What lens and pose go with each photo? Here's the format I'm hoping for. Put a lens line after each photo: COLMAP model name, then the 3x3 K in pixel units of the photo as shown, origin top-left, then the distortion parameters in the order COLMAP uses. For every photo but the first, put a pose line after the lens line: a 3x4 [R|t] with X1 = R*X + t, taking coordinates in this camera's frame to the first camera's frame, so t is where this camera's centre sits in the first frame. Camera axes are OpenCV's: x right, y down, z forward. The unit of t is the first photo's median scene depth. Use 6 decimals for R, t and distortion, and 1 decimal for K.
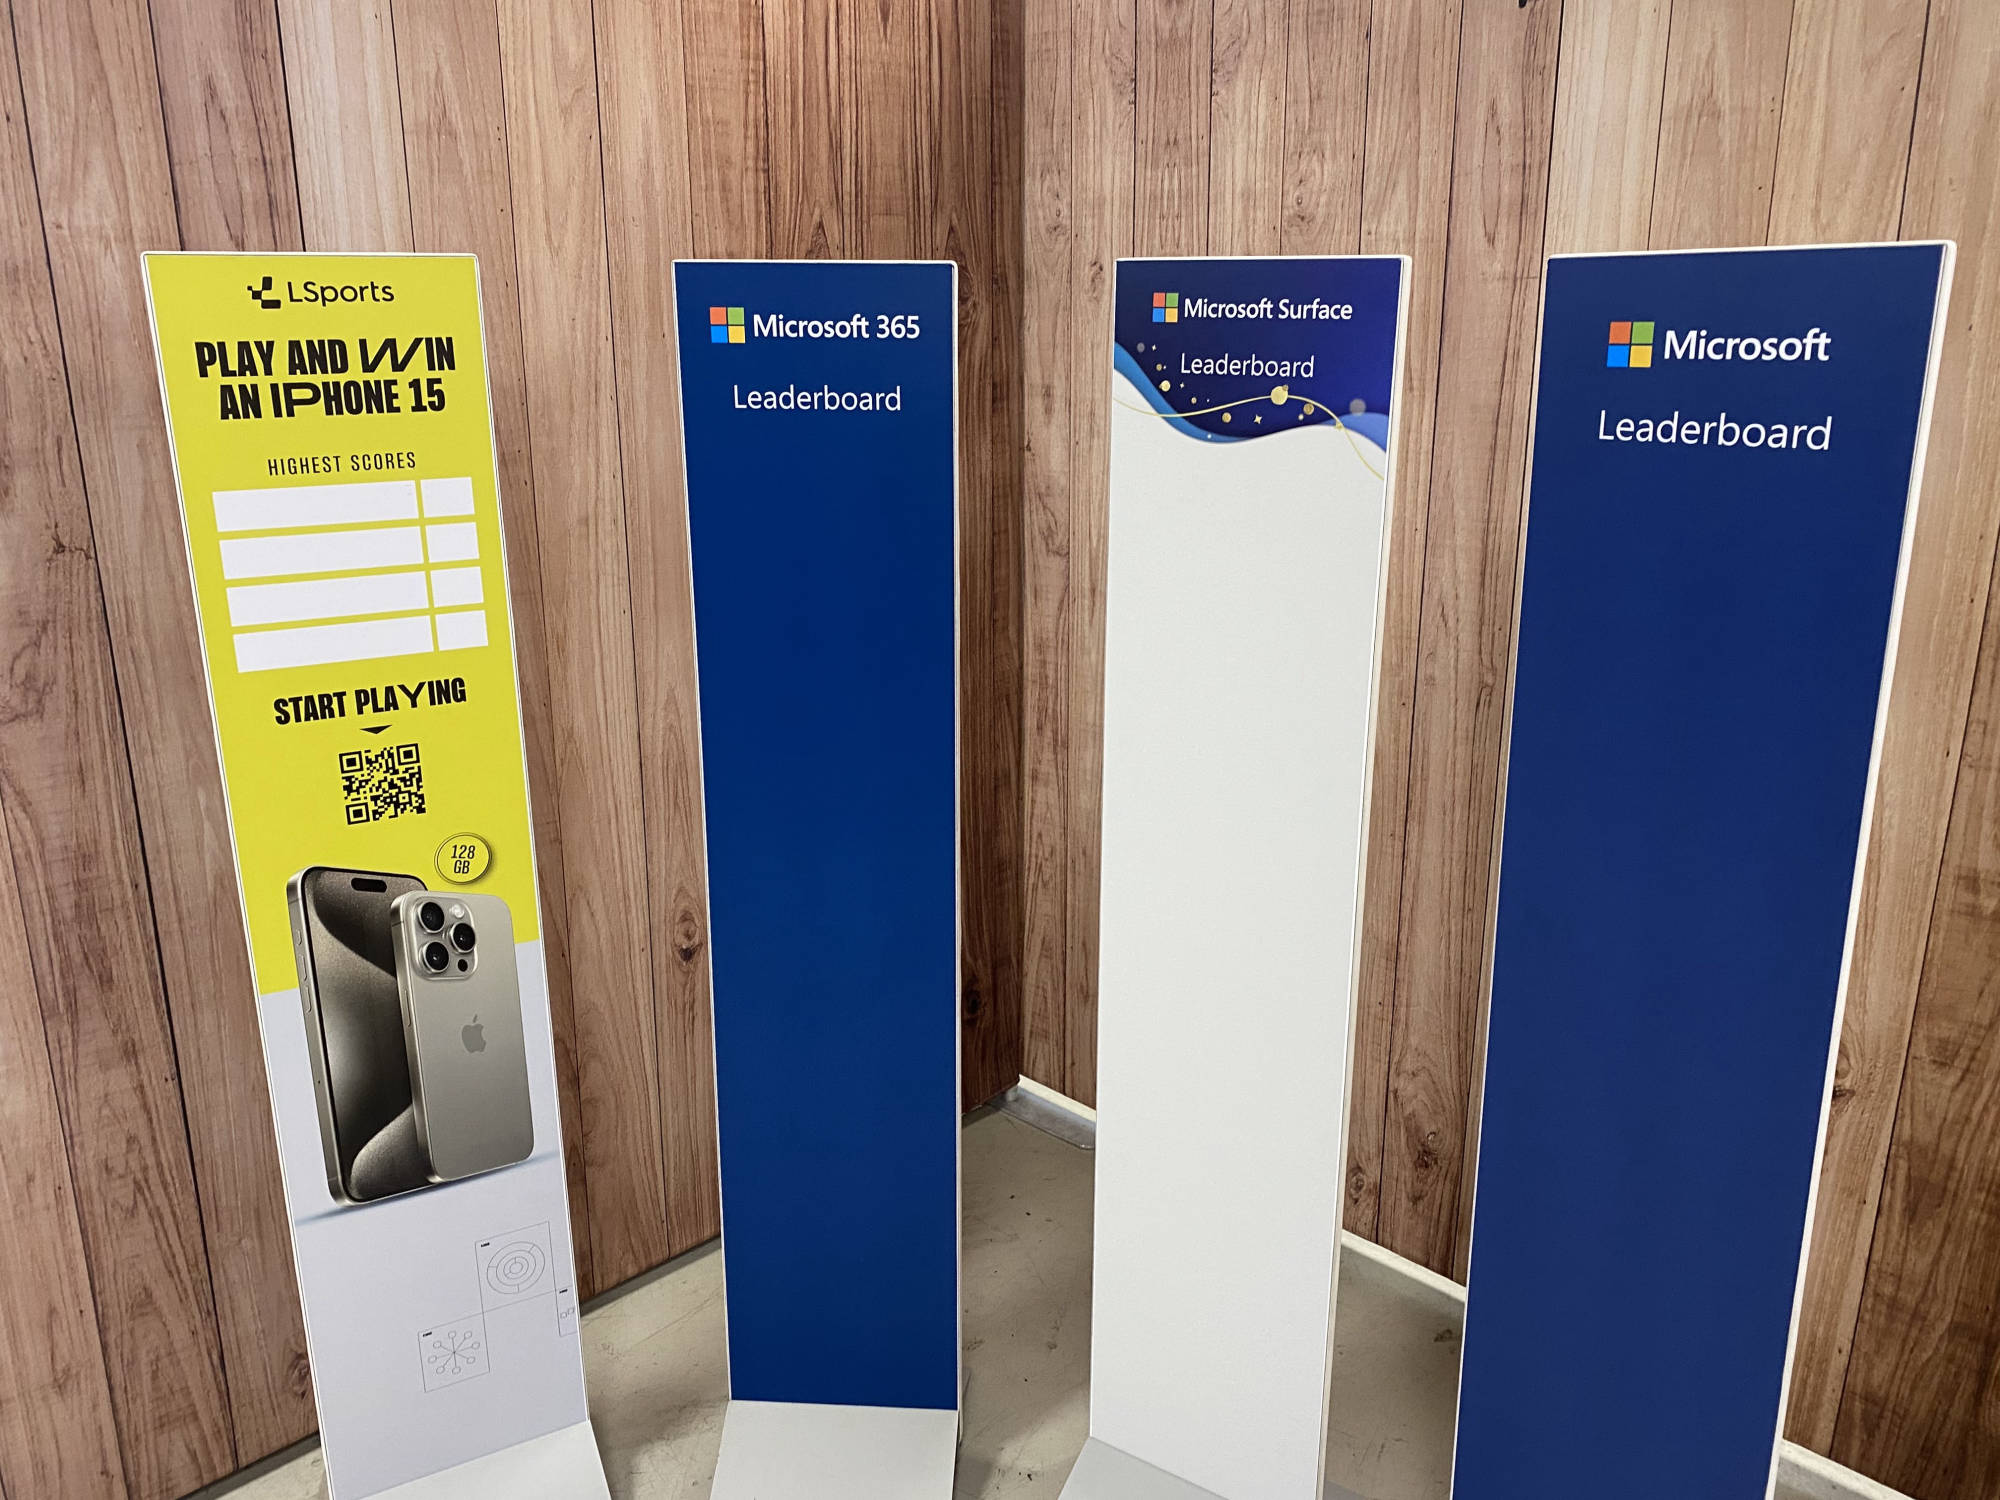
lens RADIAL K [[1536.8, 0, 1019.2], [0, 1536.8, 722.6], [0, 0, 1]] dist [0.065448, -0.077585]
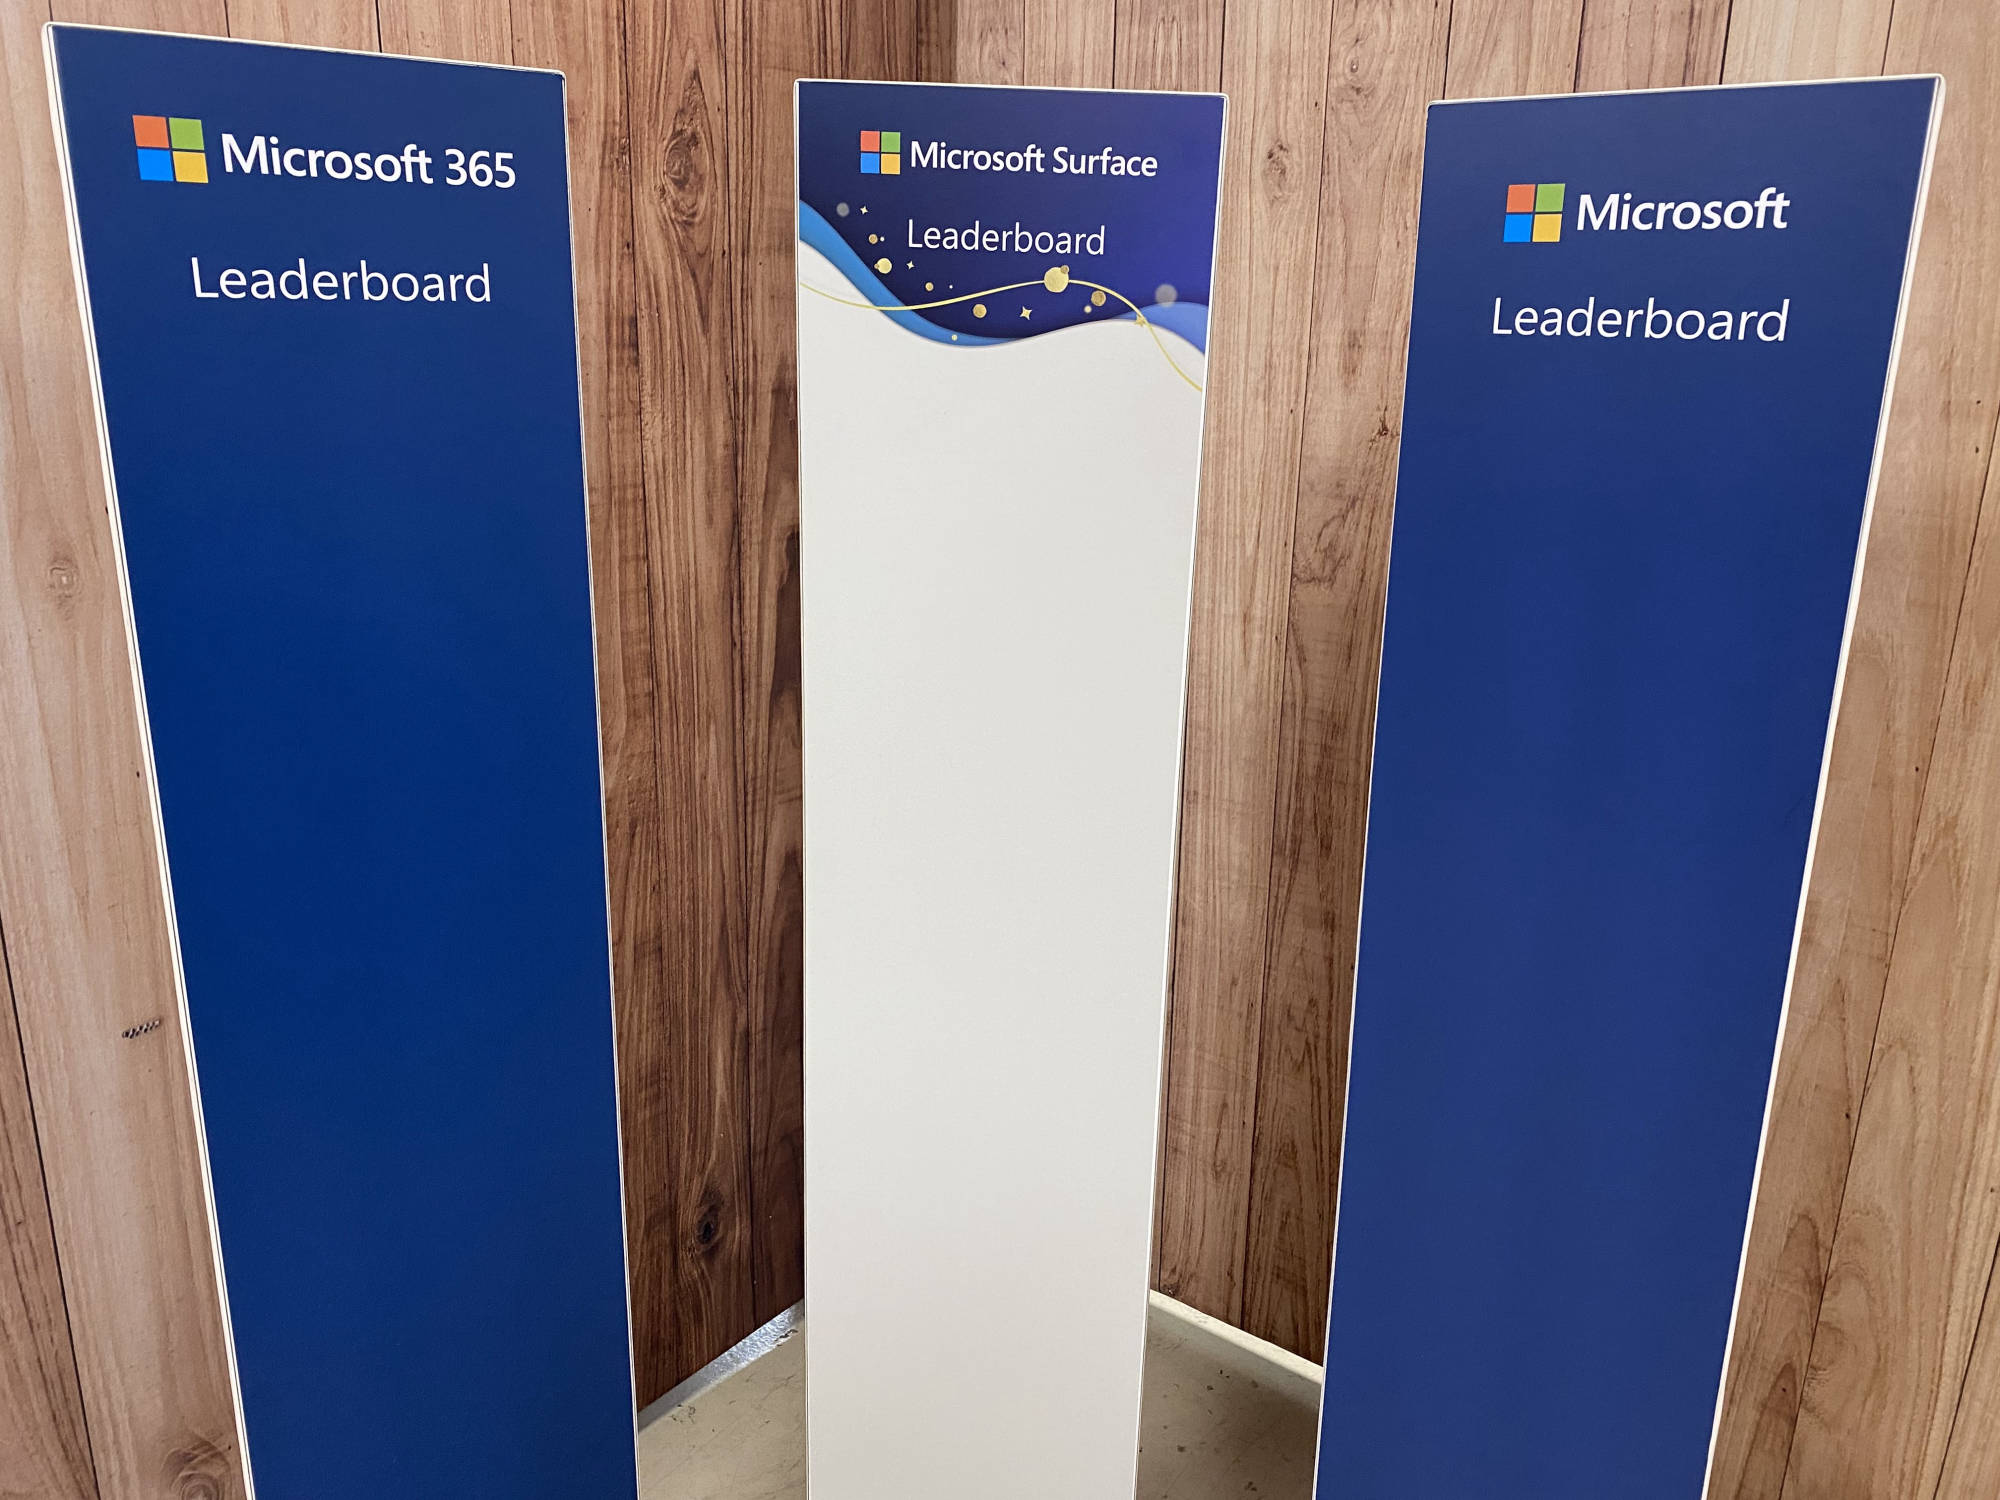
lens RADIAL K [[1536.8, 0, 1025.2], [0, 1536.8, 752.4], [0, 0, 1]] dist [0.065448, -0.077585]
pose [[0.988808, -0.021031, 0.147703, -0.091665], [0.017194, 0.999482, 0.027205, -0.029198], [-0.148199, -0.024361, 0.988658, 0.269802]]
